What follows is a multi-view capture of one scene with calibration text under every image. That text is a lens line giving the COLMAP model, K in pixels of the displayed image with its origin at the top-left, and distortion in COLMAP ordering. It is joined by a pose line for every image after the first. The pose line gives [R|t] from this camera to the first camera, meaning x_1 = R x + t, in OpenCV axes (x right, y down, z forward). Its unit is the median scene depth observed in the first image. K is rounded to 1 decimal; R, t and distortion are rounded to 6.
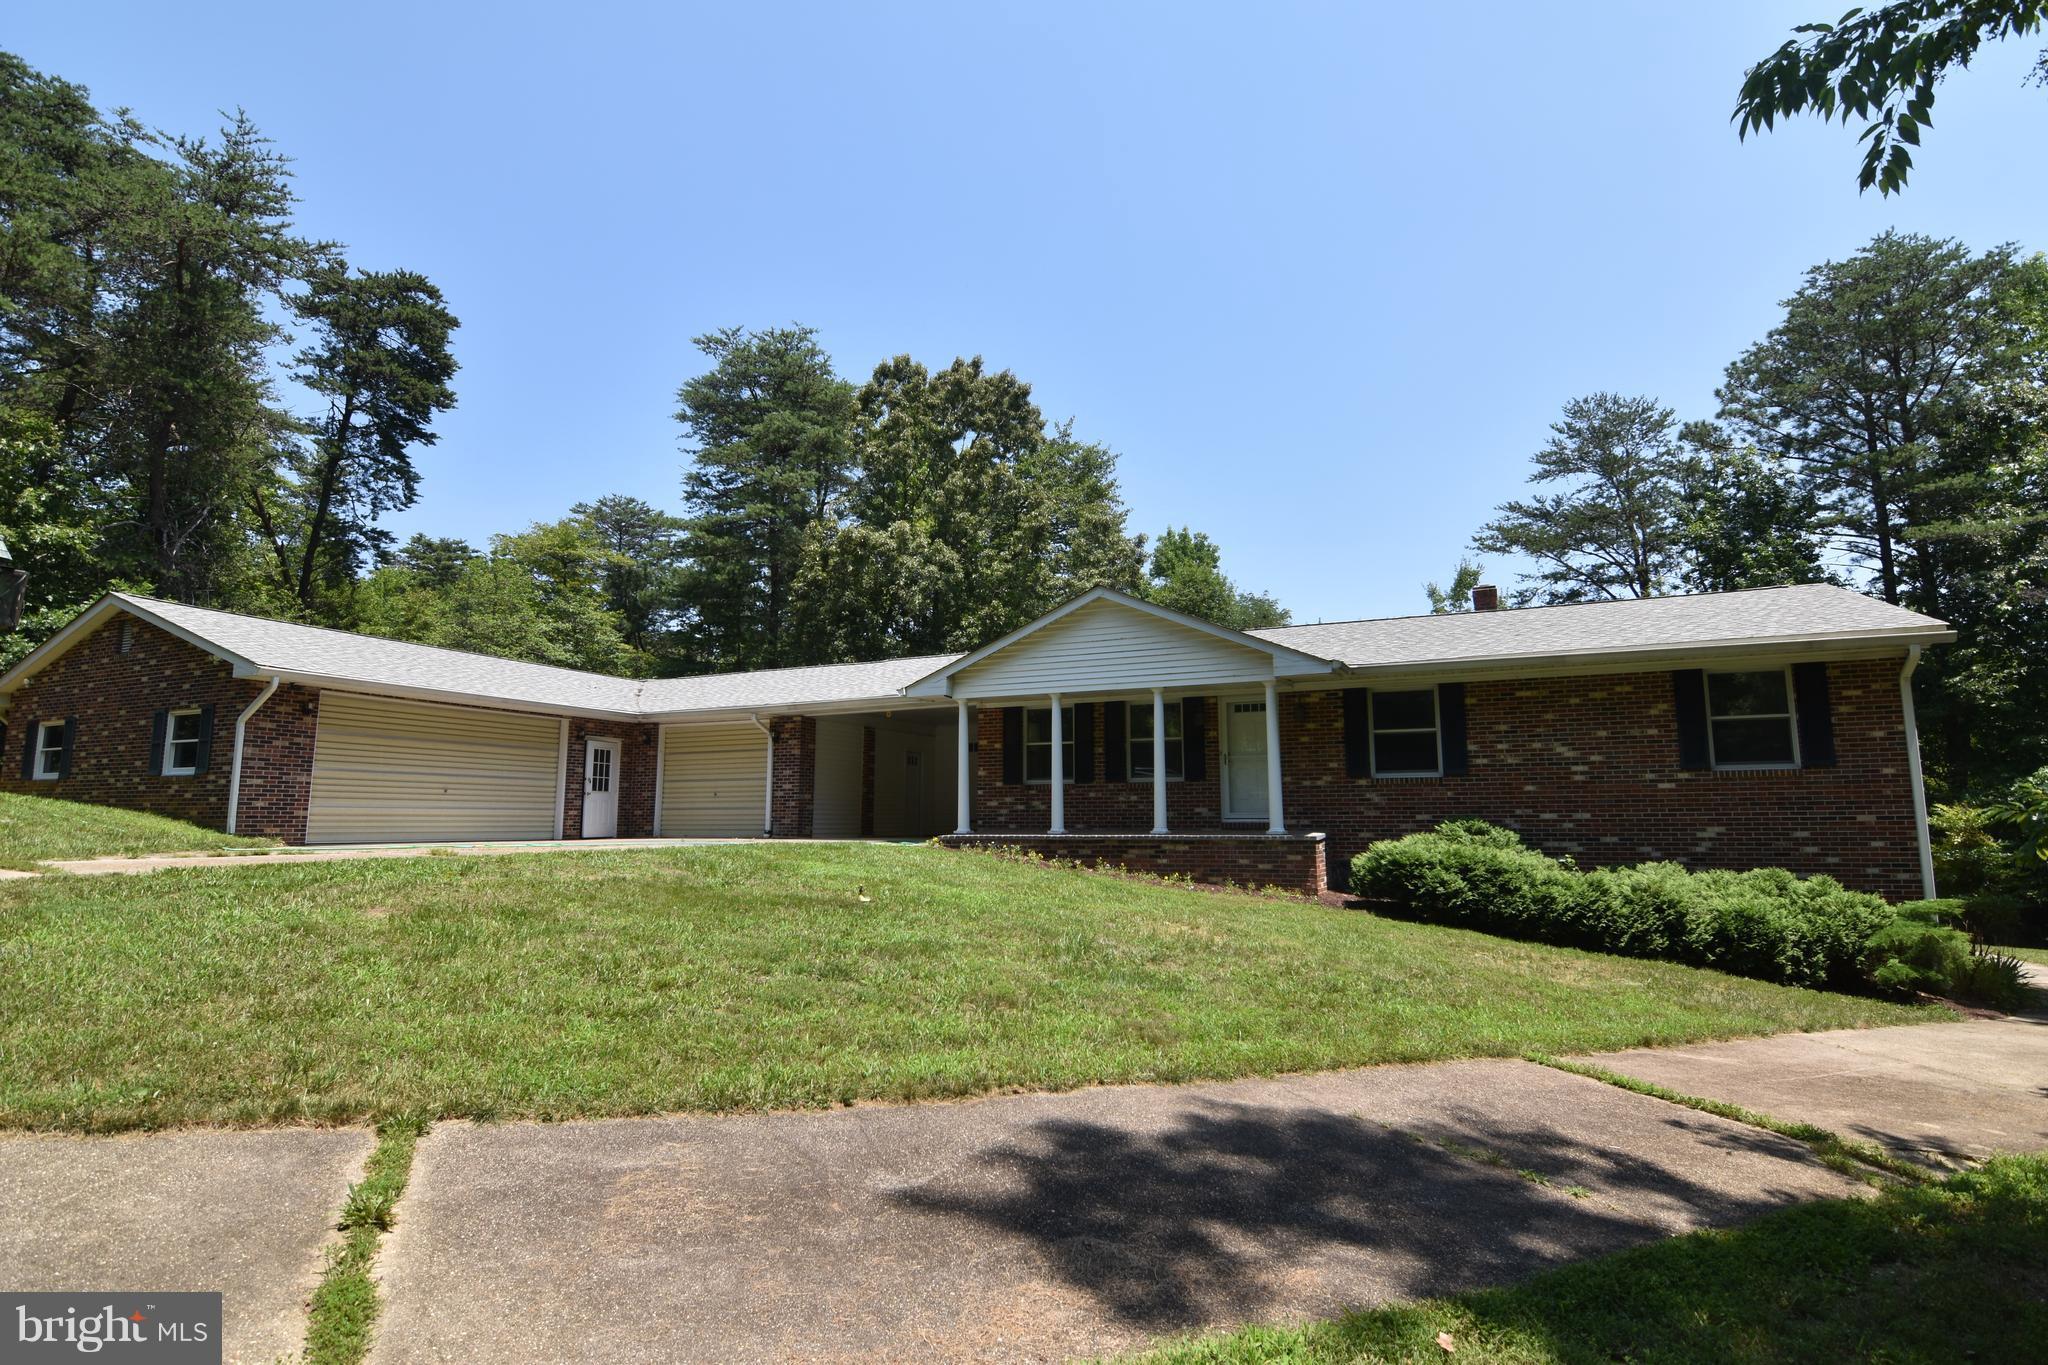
lens RADIAL K [[991.7, 0, 1023.0], [0, 991.7, 678.0], [0, 0, 1]] dist [-0.009404, -0.008099]
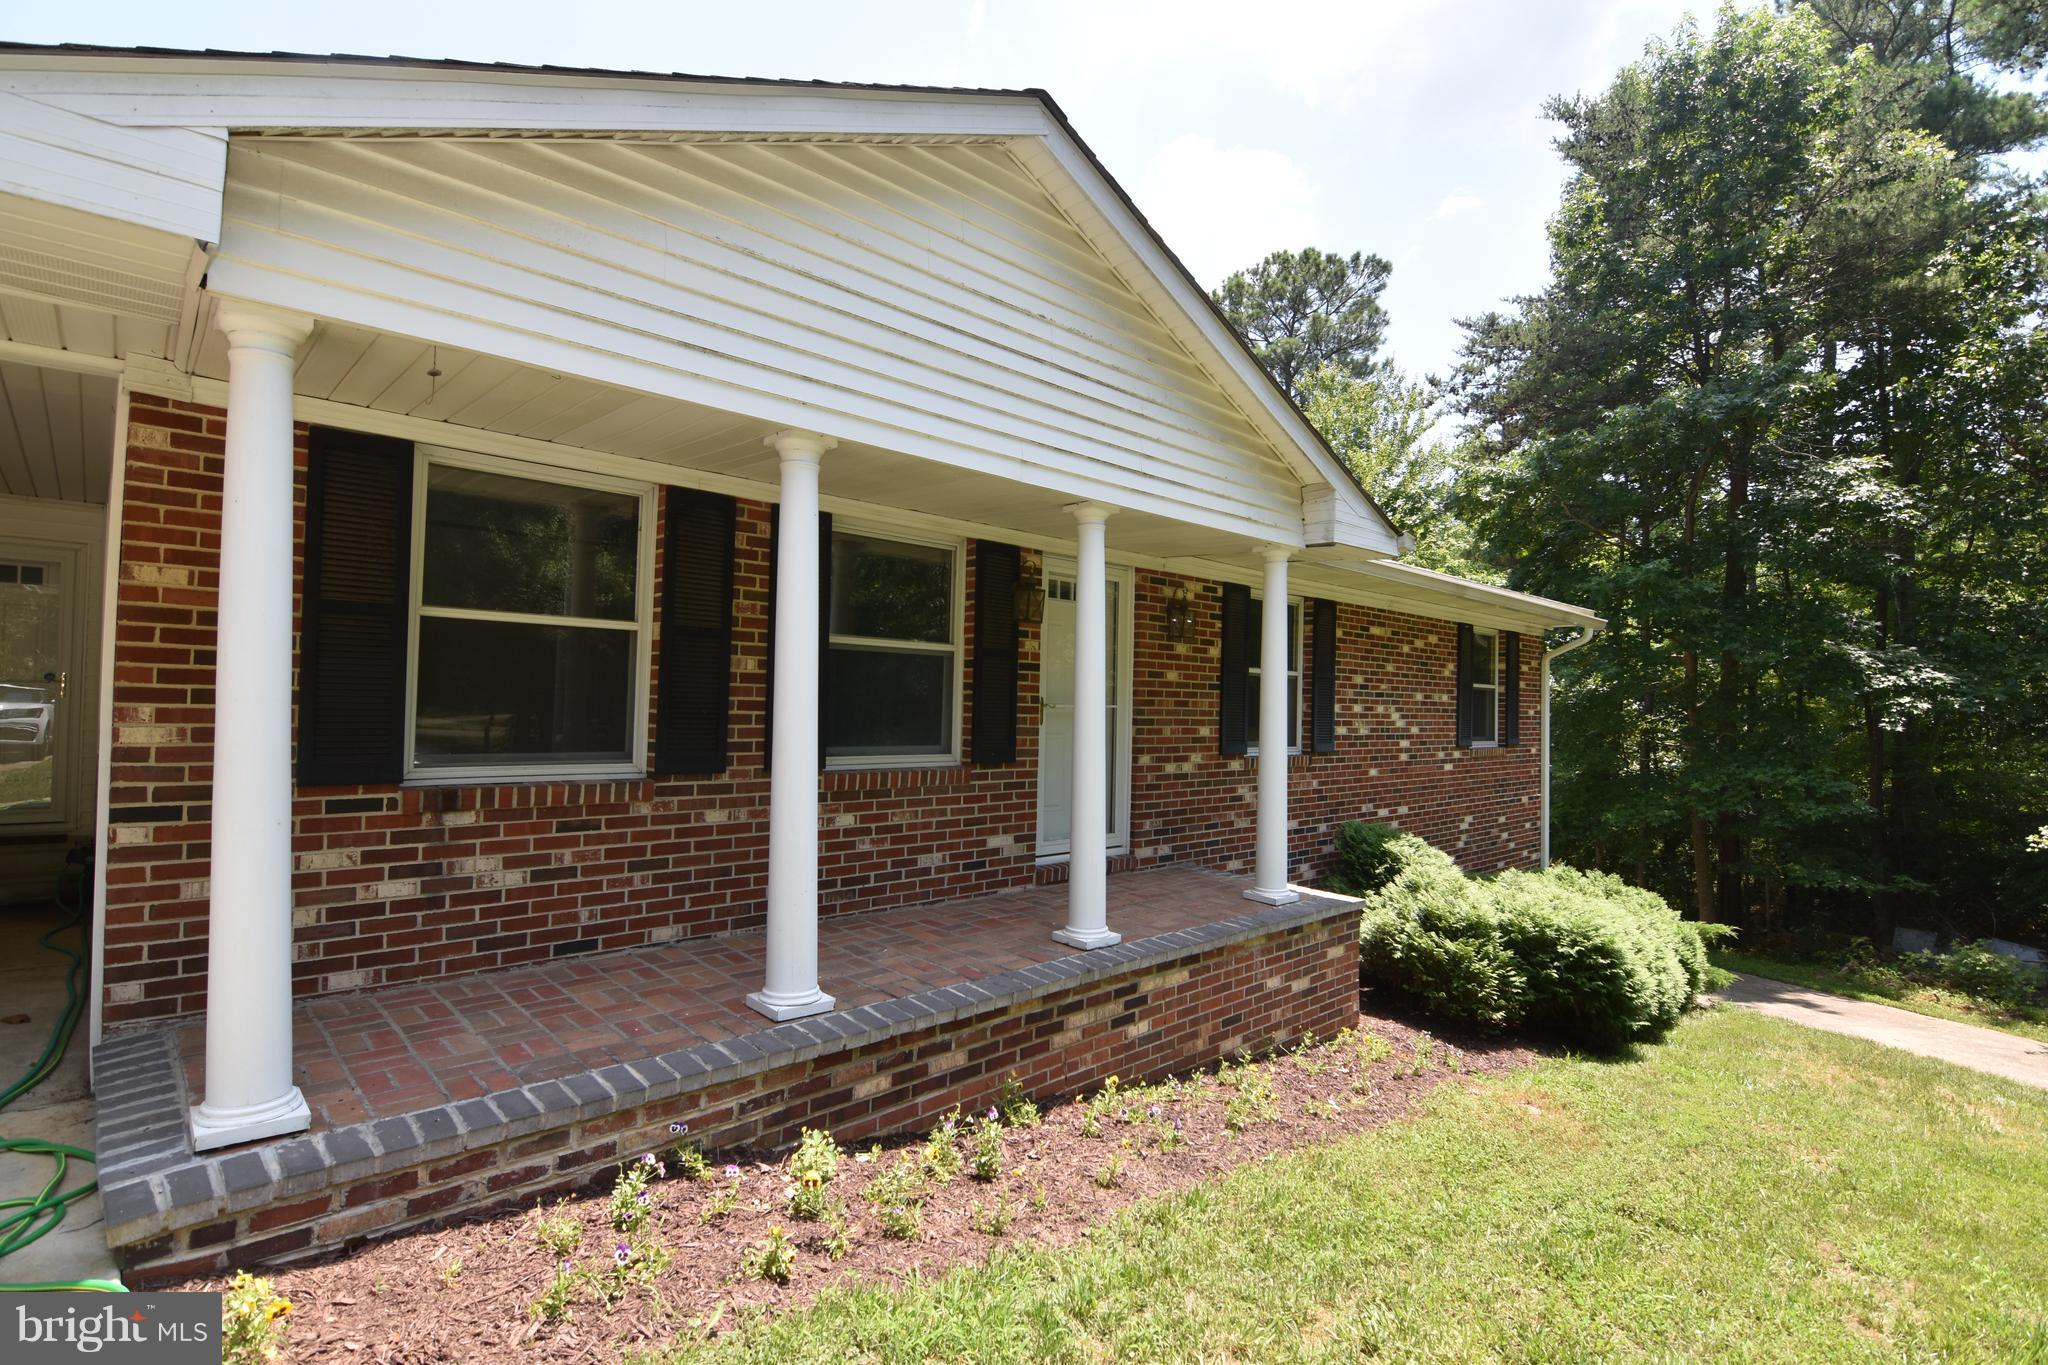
lens RADIAL K [[991.7, 0, 1031.1], [0, 991.7, 680.8], [0, 0, 1]] dist [-0.009404, -0.008099]
pose [[0.358588, 0.033229, 0.932904, -0.176358], [-0.152237, 0.988069, 0.023323, 0.061750], [-0.920999, -0.150386, 0.359368, 0.870150]]
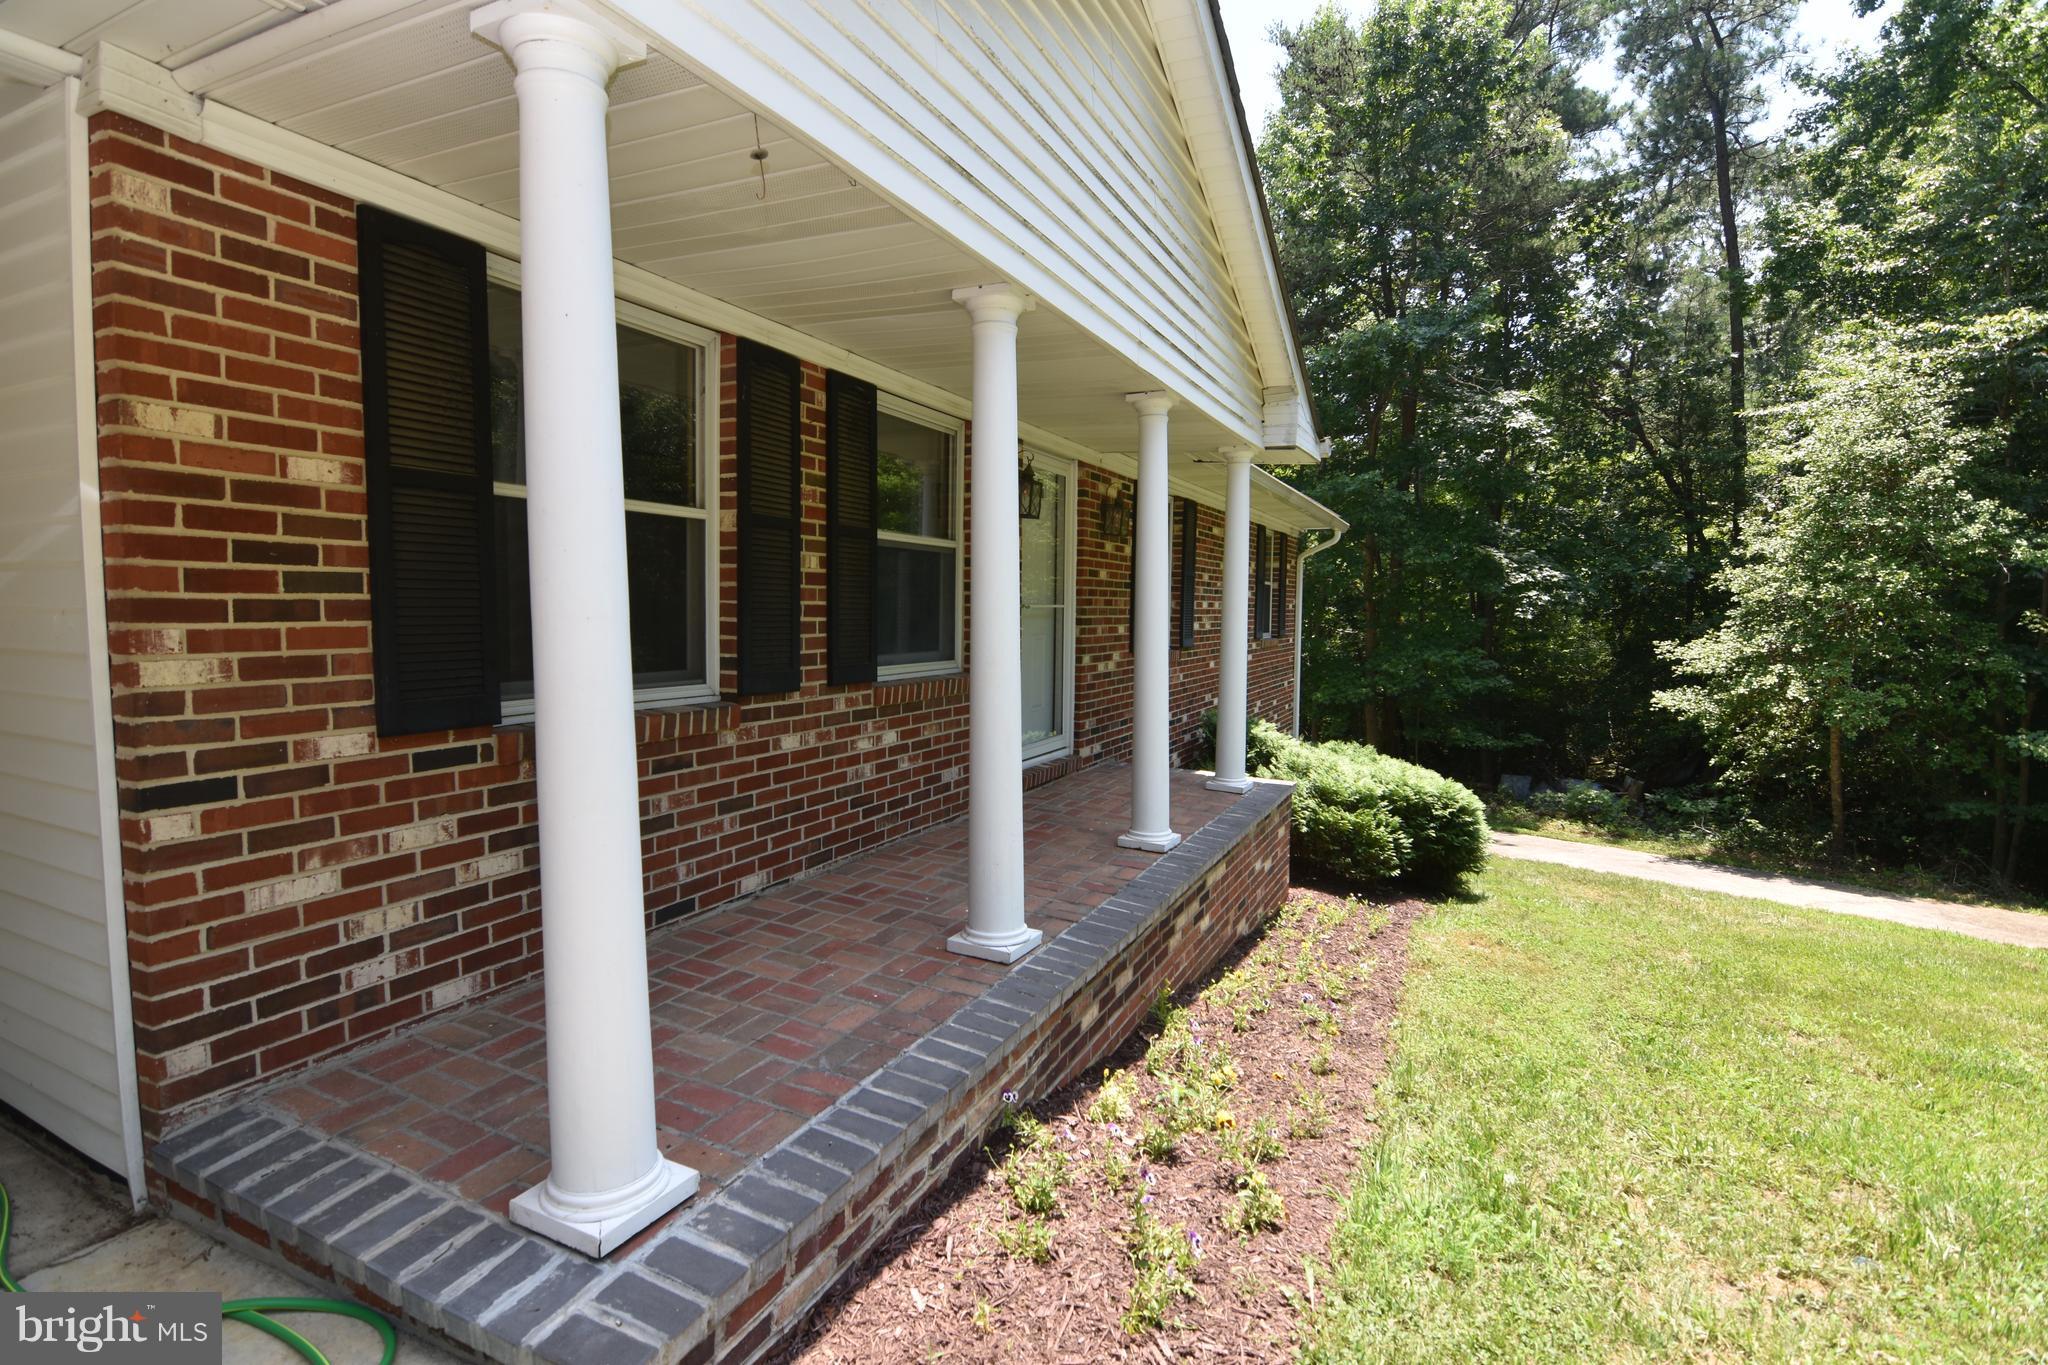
lens RADIAL K [[991.7, 0, 1030.1], [0, 991.7, 681.7], [0, 0, 1]] dist [-0.009404, -0.008099]
pose [[0.005174, -0.072847, 0.997330, -0.182833], [-0.150553, 0.985918, 0.072794, 0.080916], [-0.988588, -0.150527, -0.005867, 1.004430]]
